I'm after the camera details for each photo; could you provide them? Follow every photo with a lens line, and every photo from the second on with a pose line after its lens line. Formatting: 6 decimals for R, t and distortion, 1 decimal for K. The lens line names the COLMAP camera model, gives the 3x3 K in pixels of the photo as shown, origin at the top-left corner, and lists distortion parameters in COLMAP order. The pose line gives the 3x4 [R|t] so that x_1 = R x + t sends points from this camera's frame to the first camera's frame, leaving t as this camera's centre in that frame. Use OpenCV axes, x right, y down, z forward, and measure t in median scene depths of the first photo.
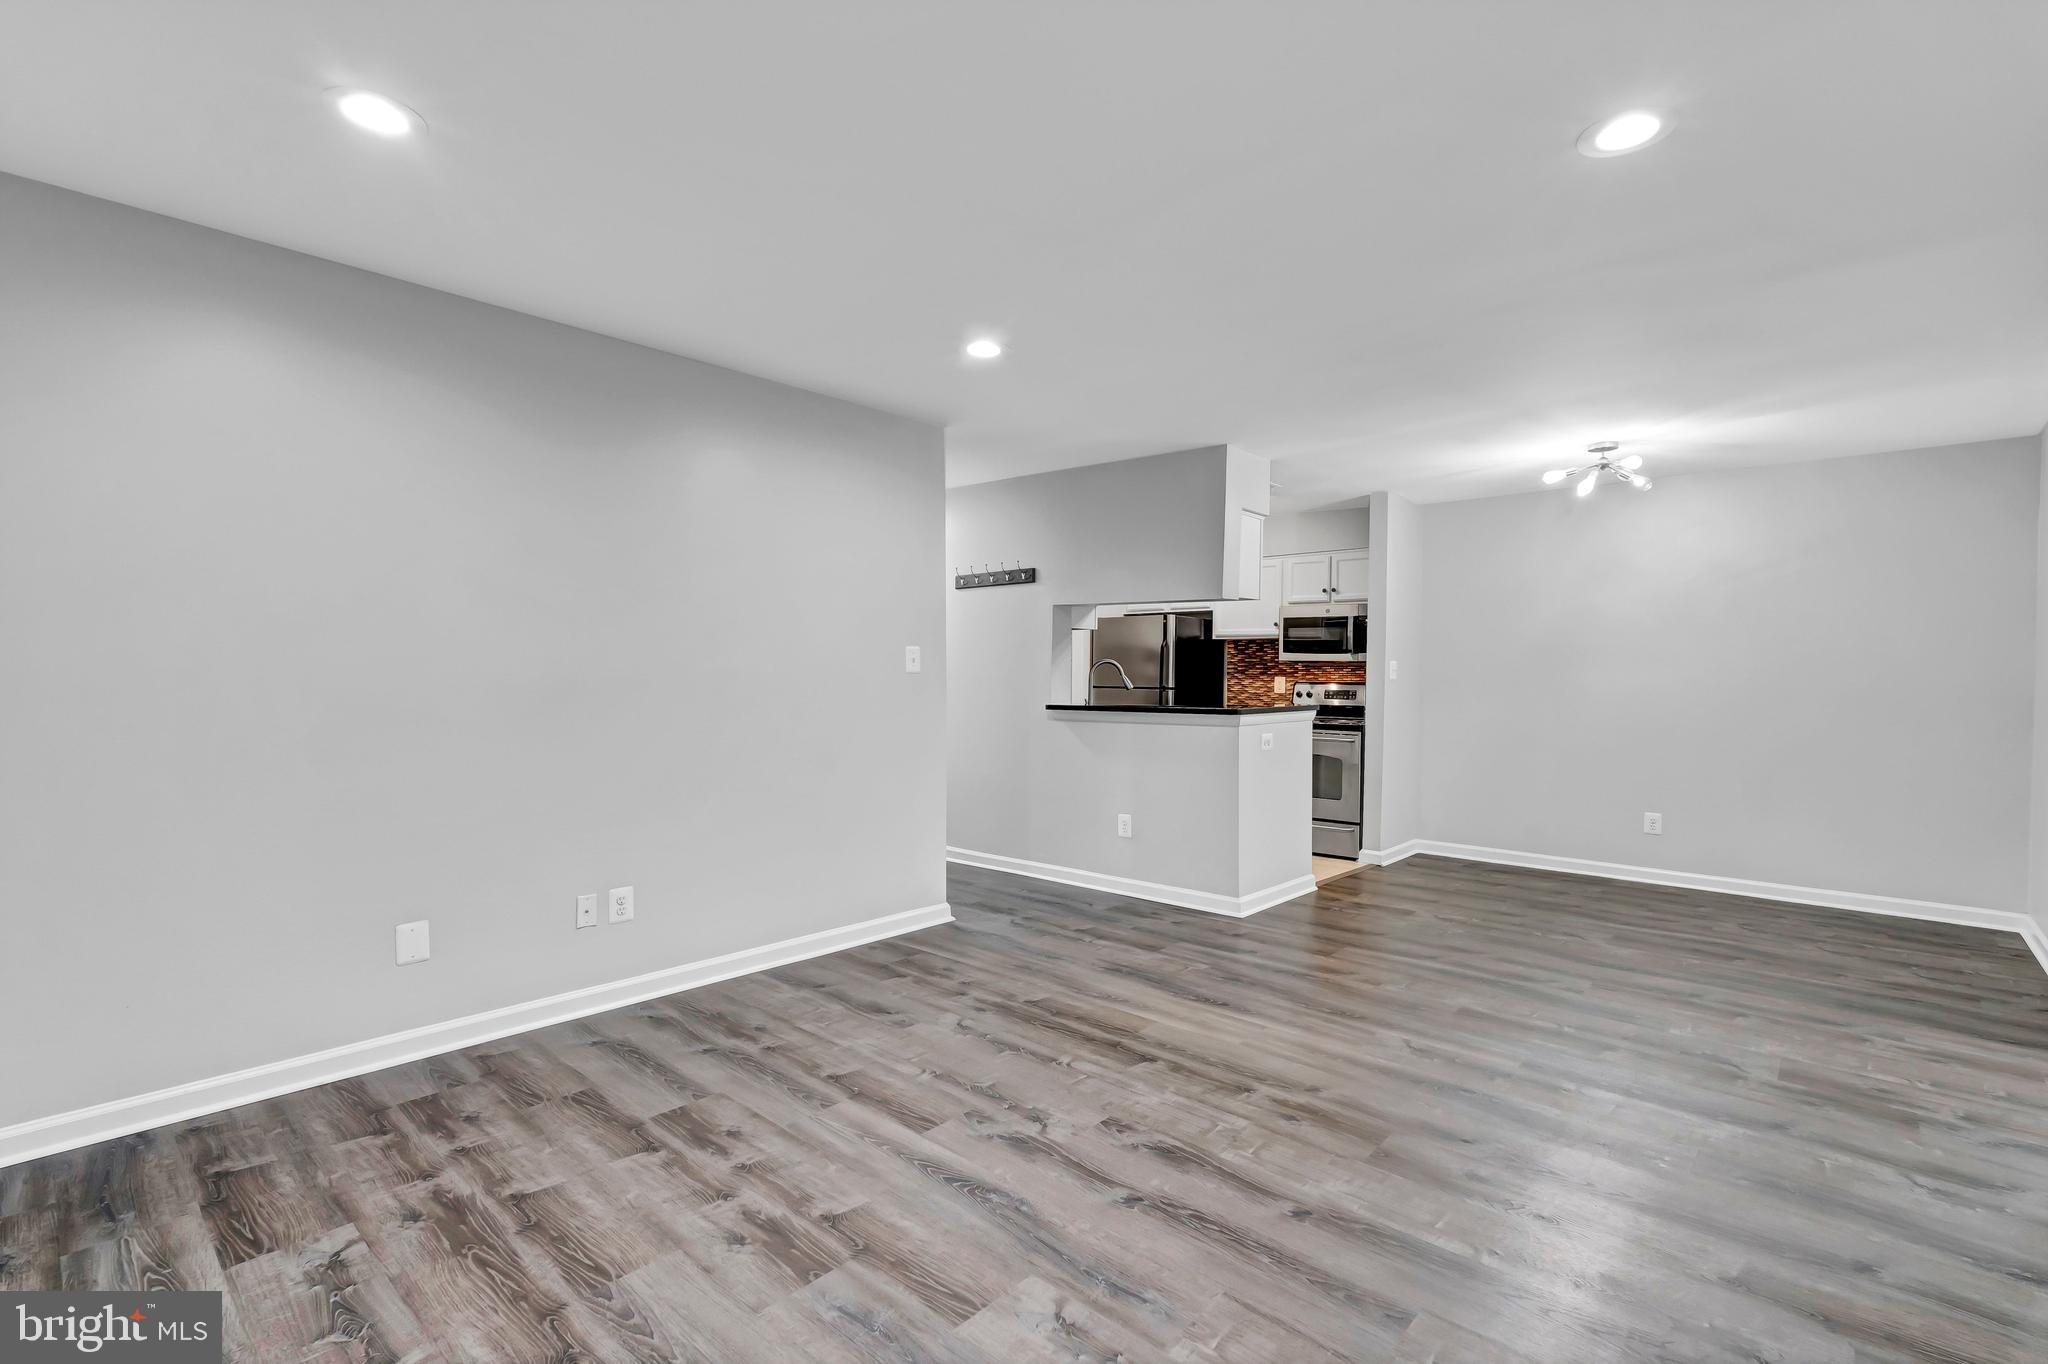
lens RADIAL K [[927.2, 0, 1026.9], [0, 927.2, 684.4], [0, 0, 1]] dist [-0.004291, -0.000082]
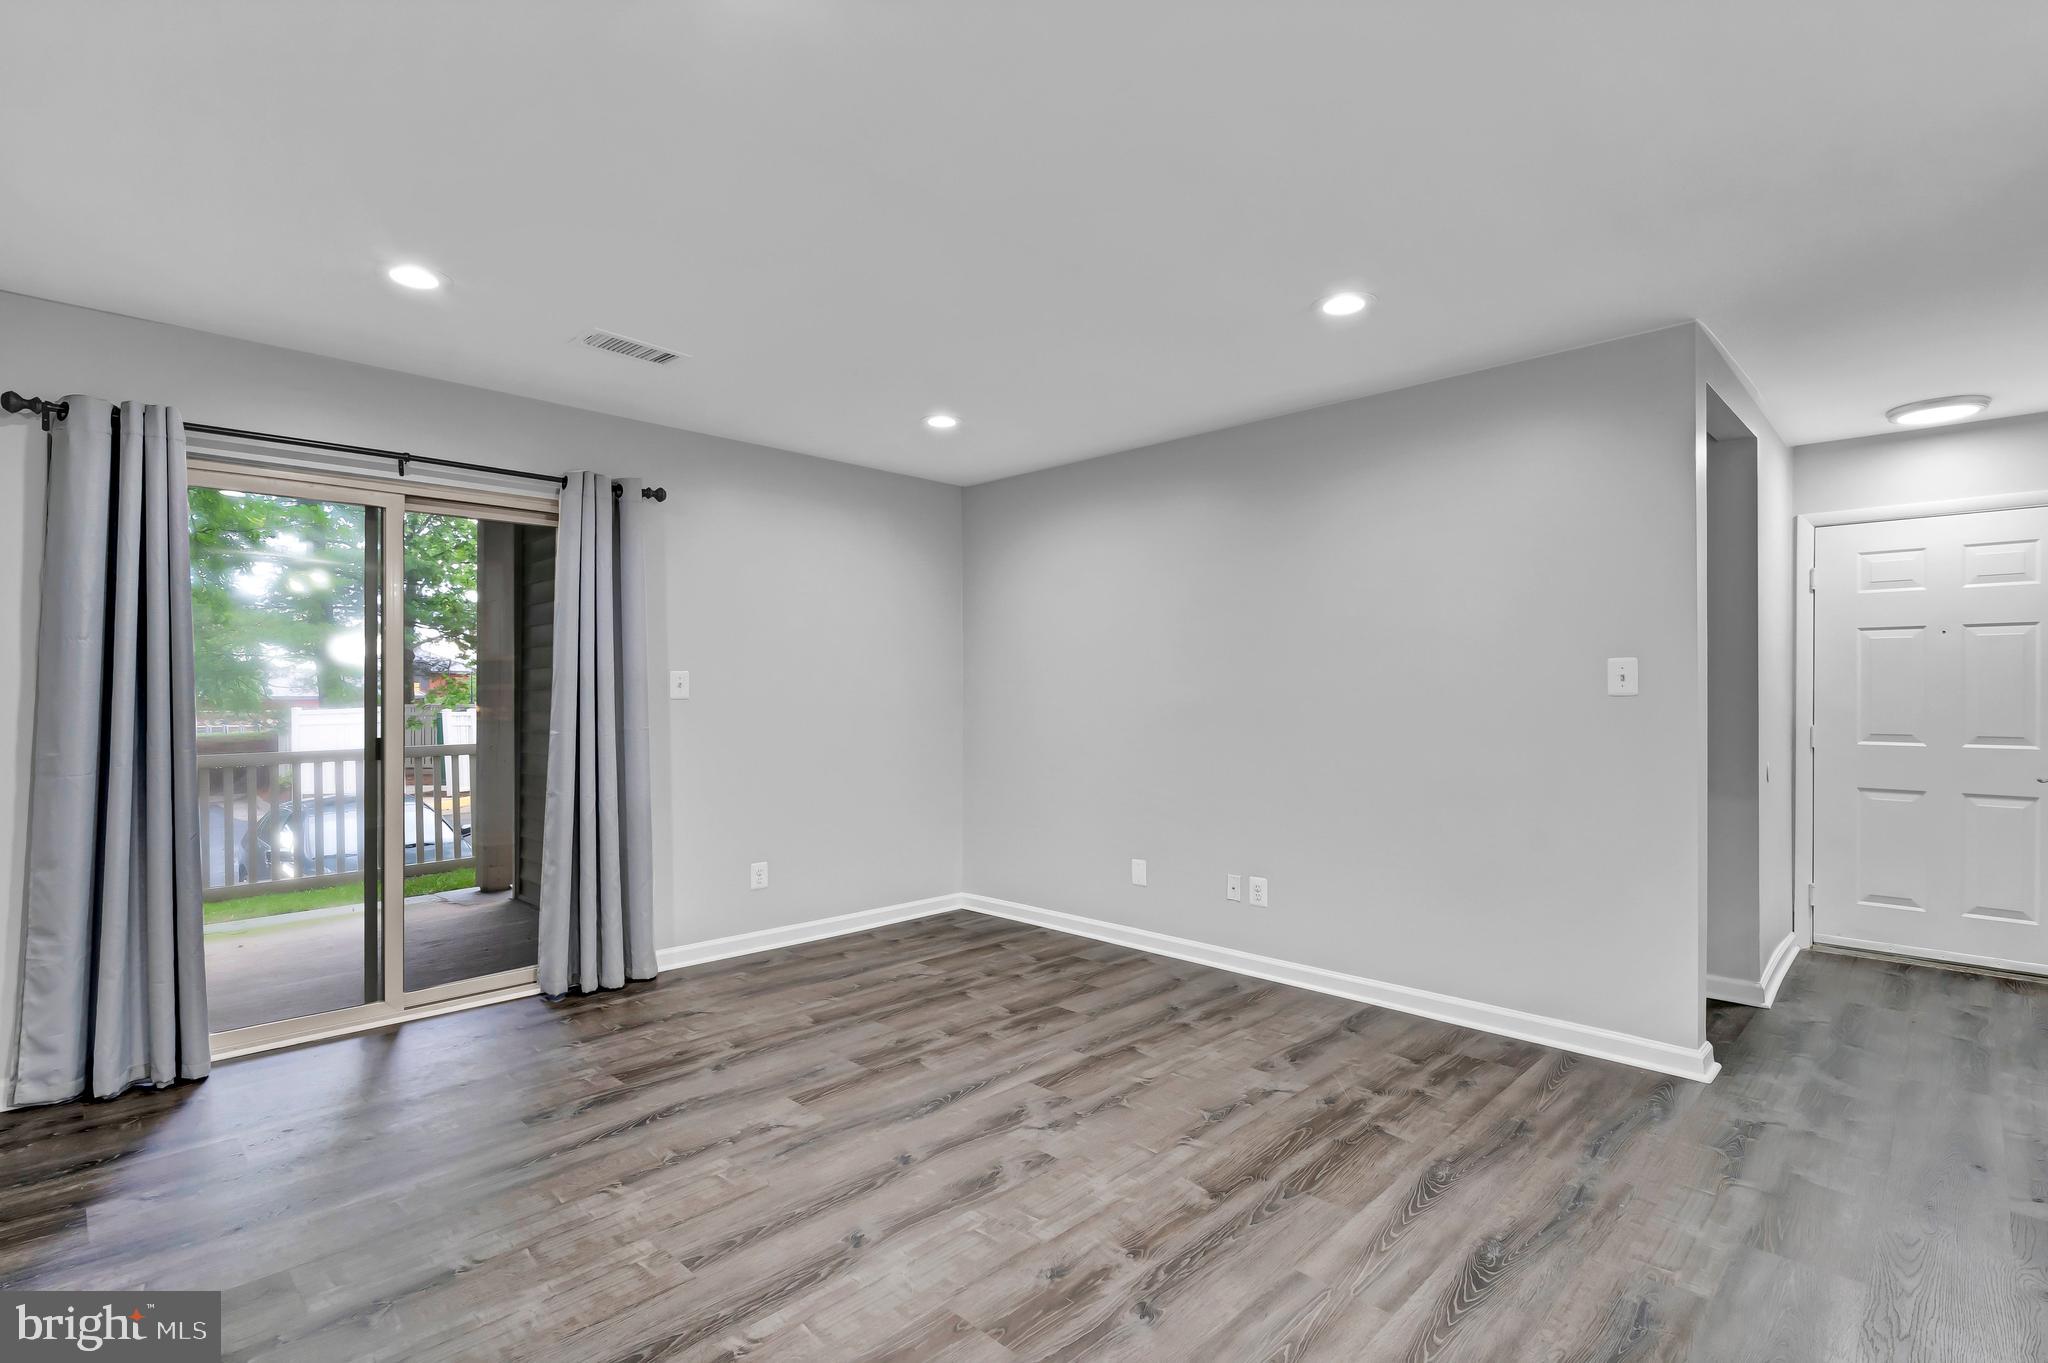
lens RADIAL K [[965.3, 0, 1029.4], [0, 965.3, 690.2], [0, 0, 1]] dist [-0.001203, 0.000035]
pose [[-0.038000, -0.011412, -0.999213, 0.589573], [-0.011478, 0.999874, -0.010983, -0.003195], [0.999212, 0.011052, -0.038127, 0.541885]]
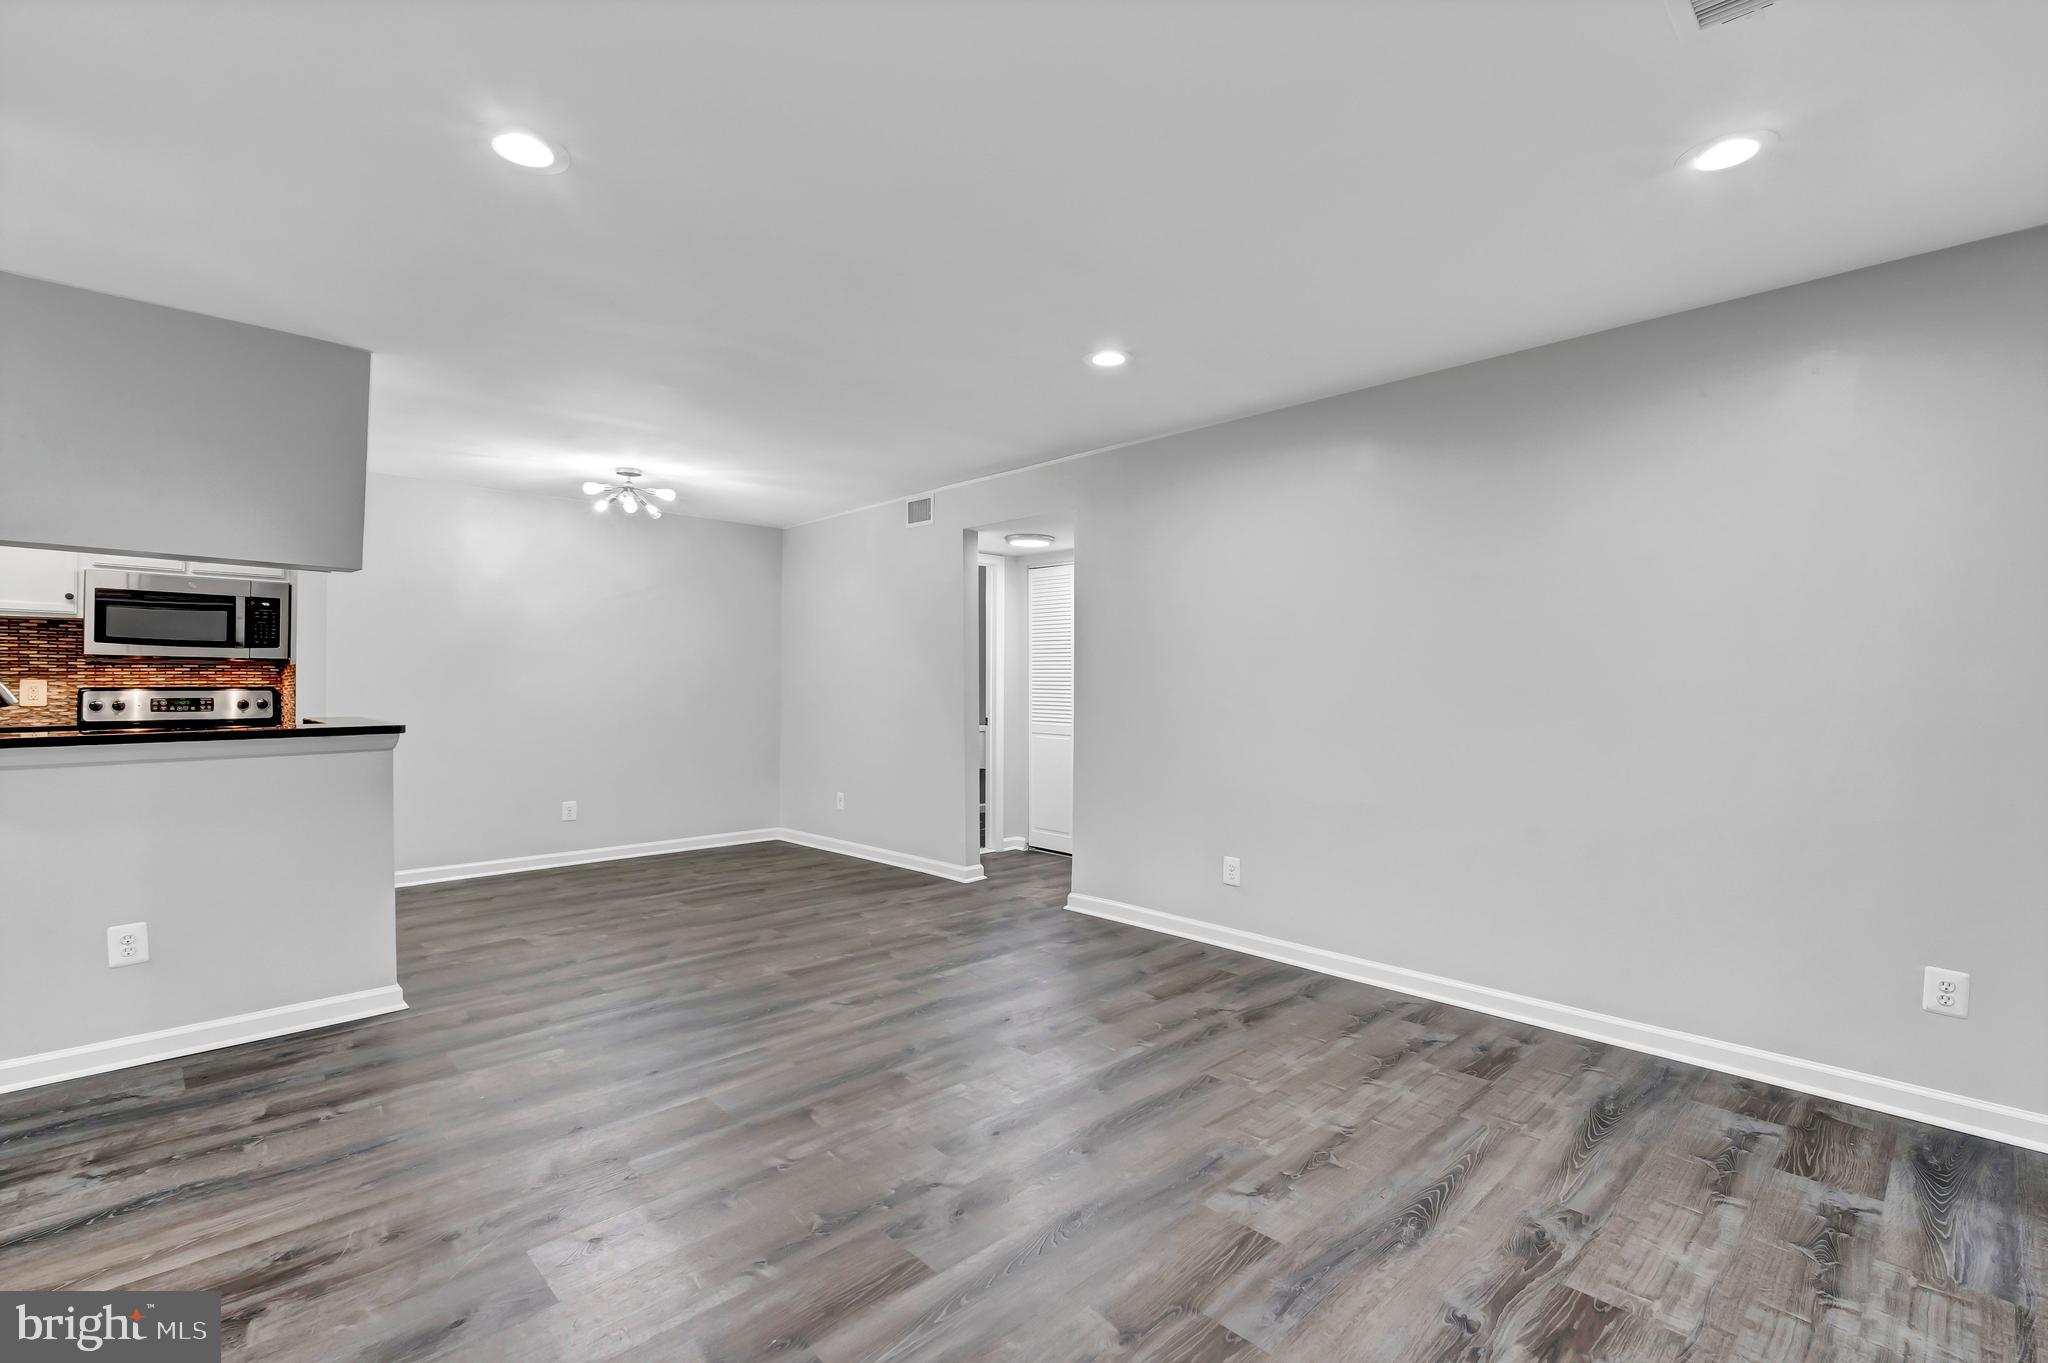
lens RADIAL K [[927.2, 0, 1026.9], [0, 927.2, 683.9], [0, 0, 1]] dist [-0.004291, -0.000082]
pose [[0.068969, -0.009711, 0.997572, -0.456641], [0.009126, 0.999917, 0.009103, -0.007516], [-0.997577, 0.008476, 0.069052, 0.450176]]
